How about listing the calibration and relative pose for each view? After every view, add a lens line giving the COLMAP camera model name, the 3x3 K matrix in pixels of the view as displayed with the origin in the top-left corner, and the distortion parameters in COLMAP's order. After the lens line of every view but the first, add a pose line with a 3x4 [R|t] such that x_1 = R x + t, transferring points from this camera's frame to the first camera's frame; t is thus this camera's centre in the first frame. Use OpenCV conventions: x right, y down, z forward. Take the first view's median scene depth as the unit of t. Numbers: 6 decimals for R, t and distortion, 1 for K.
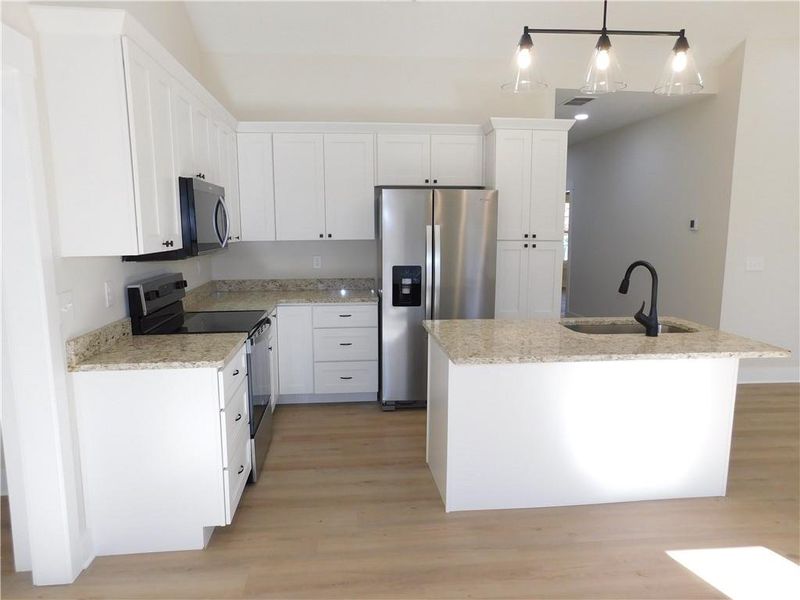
lens RADIAL K [[542.2, 0, 400.9], [0, 542.2, 301.7], [0, 0, 1]] dist [-0.036931, 0.040003]
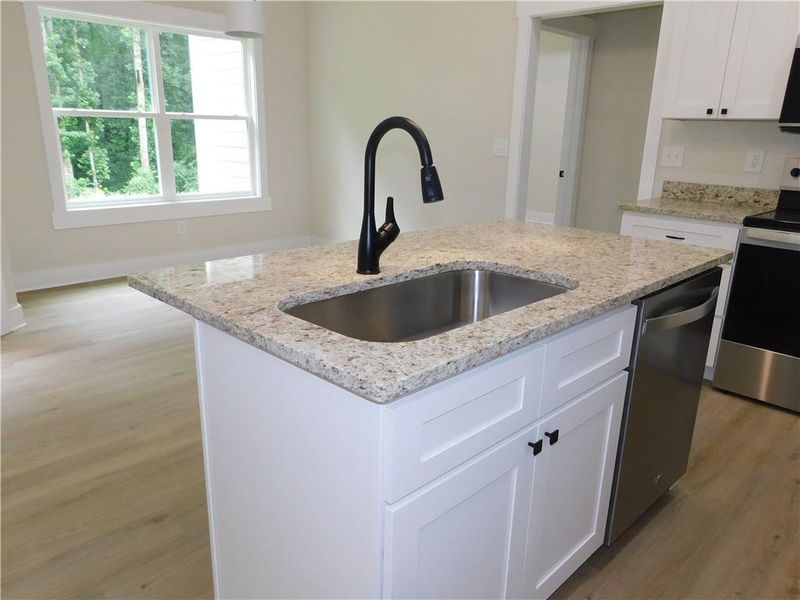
lens RADIAL K [[595.8, 0, 398.8], [0, 595.8, 302.9], [0, 0, 1]] dist [0.005201, 0.004659]
pose [[-0.770933, 0.160746, -0.616298, 0.637591], [-0.116266, 0.915852, 0.384314, -0.102138], [0.626215, 0.367935, -0.687371, 1.139693]]
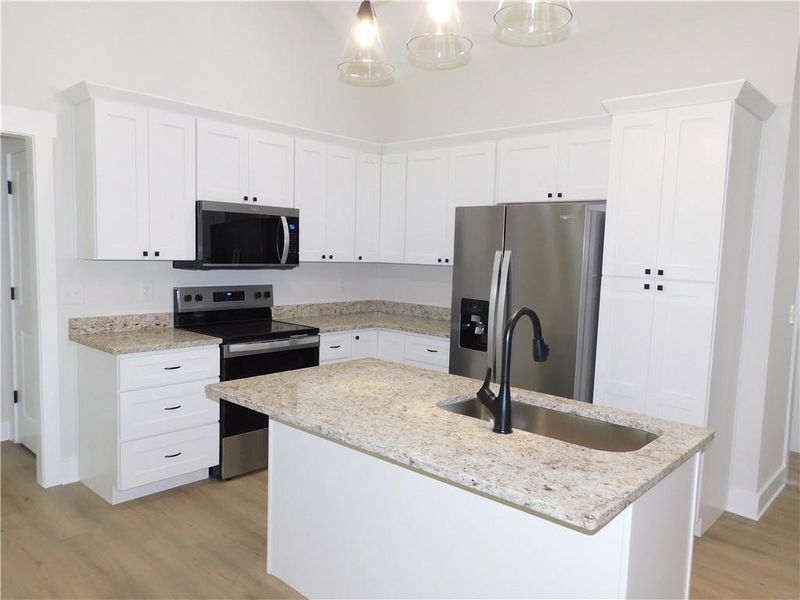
lens RADIAL K [[595.8, 0, 398.8], [0, 595.8, 302.9], [0, 0, 1]] dist [0.005201, 0.004659]
pose [[0.665938, 0.090626, -0.740482, 0.702956], [-0.138252, 0.990392, -0.003122, -0.049533], [0.733085, 0.104452, 0.672069, 0.368592]]
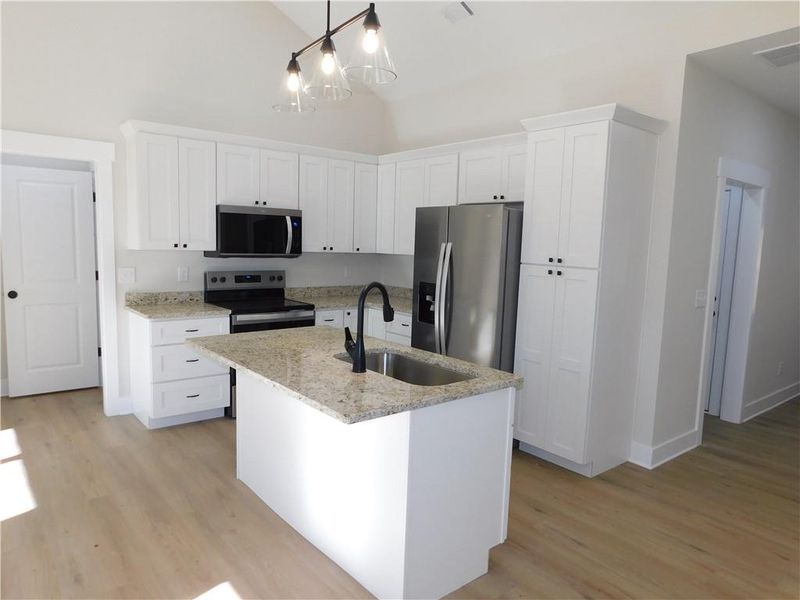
lens RADIAL K [[542.2, 0, 400.9], [0, 542.2, 301.7], [0, 0, 1]] dist [-0.036931, 0.040003]
pose [[0.556017, 0.112060, -0.823582, 0.956328], [-0.150685, 0.988041, 0.032706, -0.065847], [0.817398, 0.105916, 0.566253, 0.460368]]
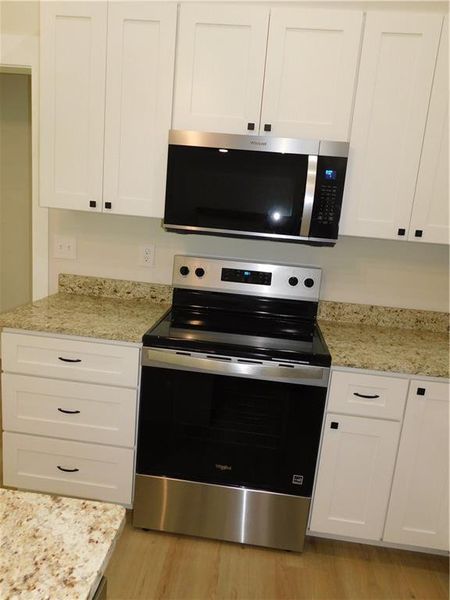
lens RADIAL K [[446.8, 0, 223.0], [0, 446.8, 295.0], [0, 0, 1]] dist [0.005201, 0.004659]
pose [[-0.194565, 0.179752, -0.964279, 0.223231], [-0.221342, 0.949664, 0.221688, -0.127541], [0.955590, 0.256568, -0.144985, 0.983169]]
